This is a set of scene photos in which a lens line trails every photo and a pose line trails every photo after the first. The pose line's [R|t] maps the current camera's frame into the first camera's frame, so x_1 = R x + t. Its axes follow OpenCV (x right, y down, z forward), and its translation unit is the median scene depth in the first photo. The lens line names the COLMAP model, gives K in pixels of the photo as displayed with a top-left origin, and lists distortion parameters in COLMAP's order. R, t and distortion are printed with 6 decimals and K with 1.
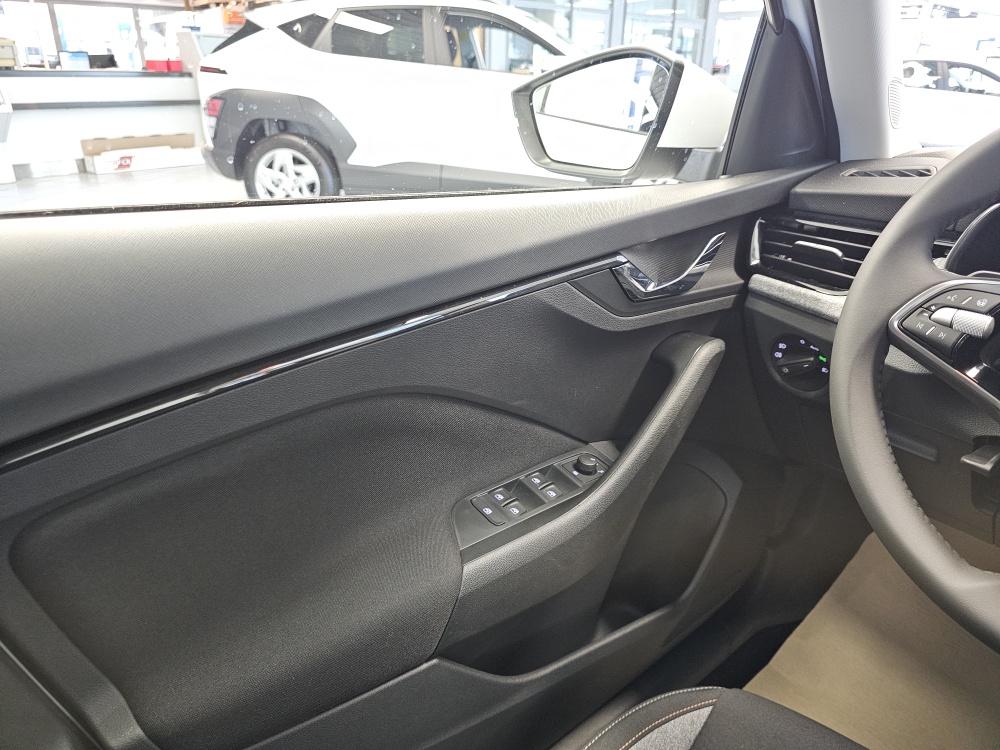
lens RADIAL K [[678.9, 0, 506.3], [0, 678.9, 362.5], [0, 0, 1]] dist [0.071231, -0.079050]
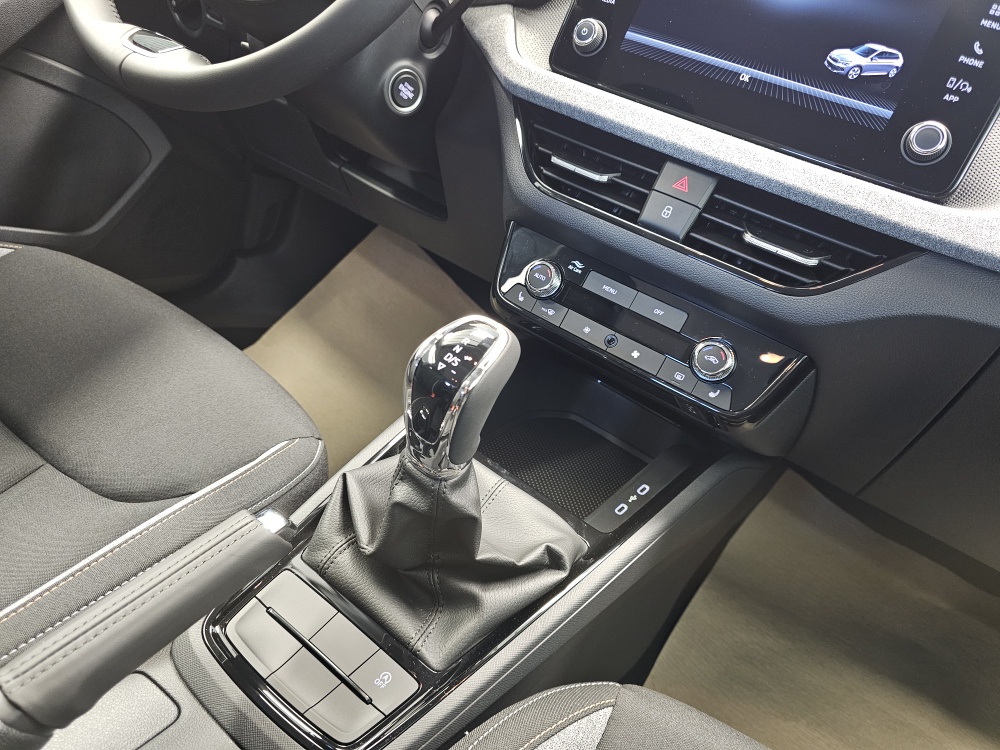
lens RADIAL K [[678.9, 0, 506.3], [0, 678.9, 362.5], [0, 0, 1]] dist [0.071231, -0.079050]
pose [[0.922796, 0.112772, 0.368415, 0.567504], [-0.147084, 0.986898, 0.066321, 0.437760], [-0.356109, -0.115389, 0.927293, -0.272398]]
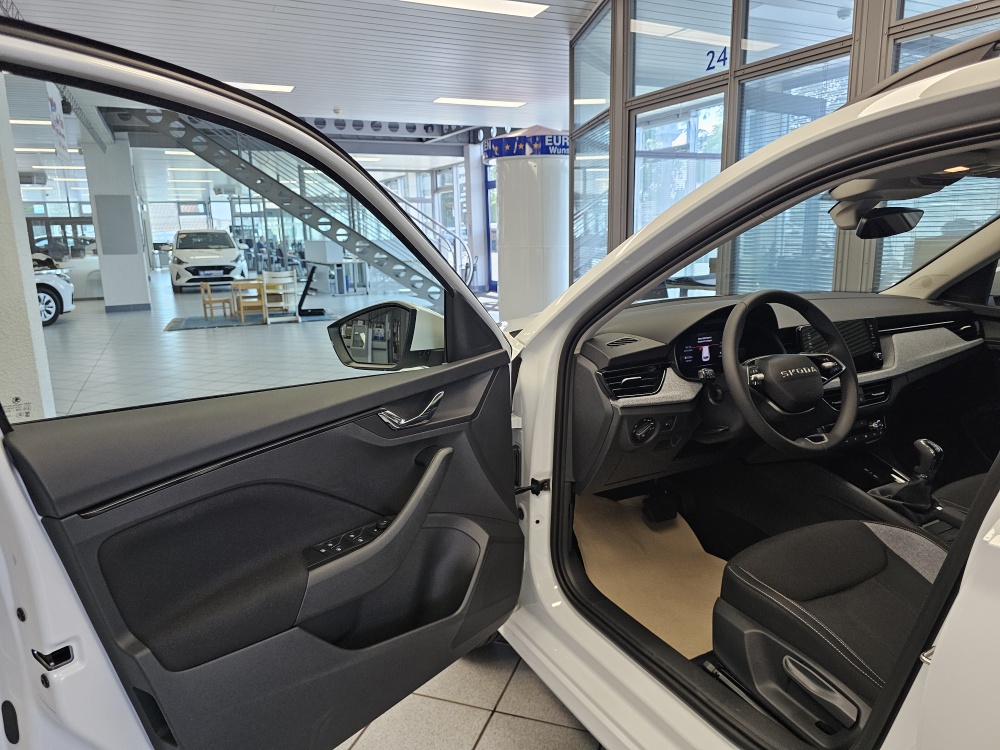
lens RADIAL K [[678.9, 0, 506.3], [0, 678.9, 362.5], [0, 0, 1]] dist [0.071231, -0.079050]
pose [[0.206738, -0.211817, 0.955193, -1.684719], [0.406101, 0.906791, 0.113189, -0.617200], [-0.890135, 0.364505, 0.273487, 0.729169]]
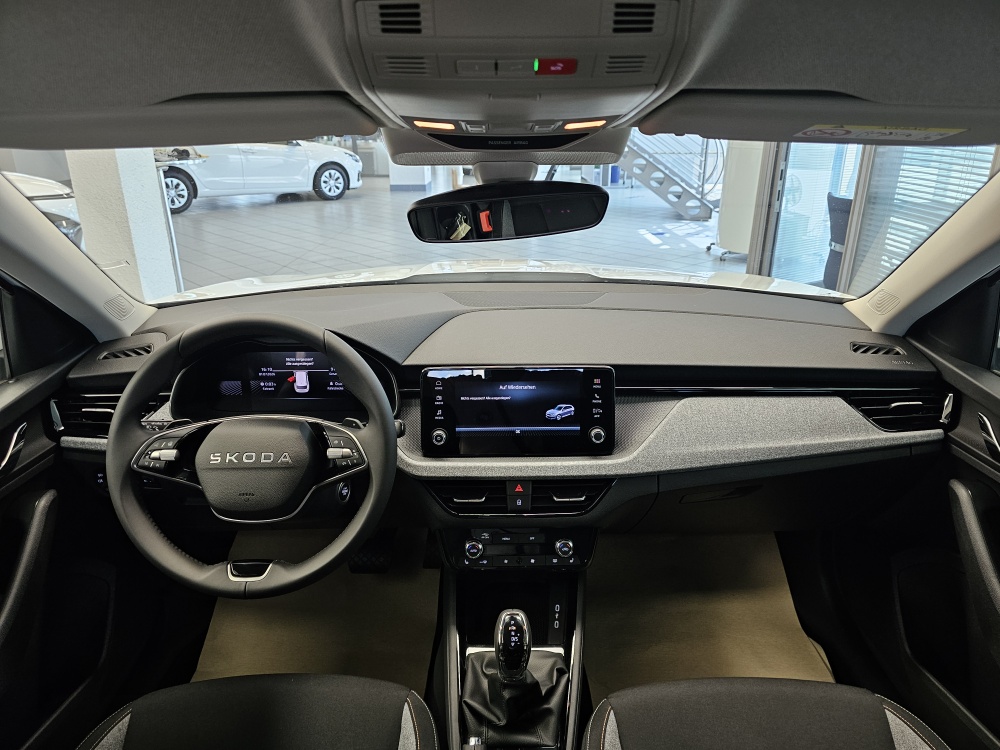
lens RADIAL K [[676.5, 0, 507.1], [0, 676.5, 374.8], [0, 0, 1]] dist [0.090331, -0.097102]
pose [[0.639840, -0.295503, 0.709424, -0.039220], [0.314191, 0.943031, 0.109435, -0.119894], [-0.701348, 0.152874, 0.696233, -0.741709]]
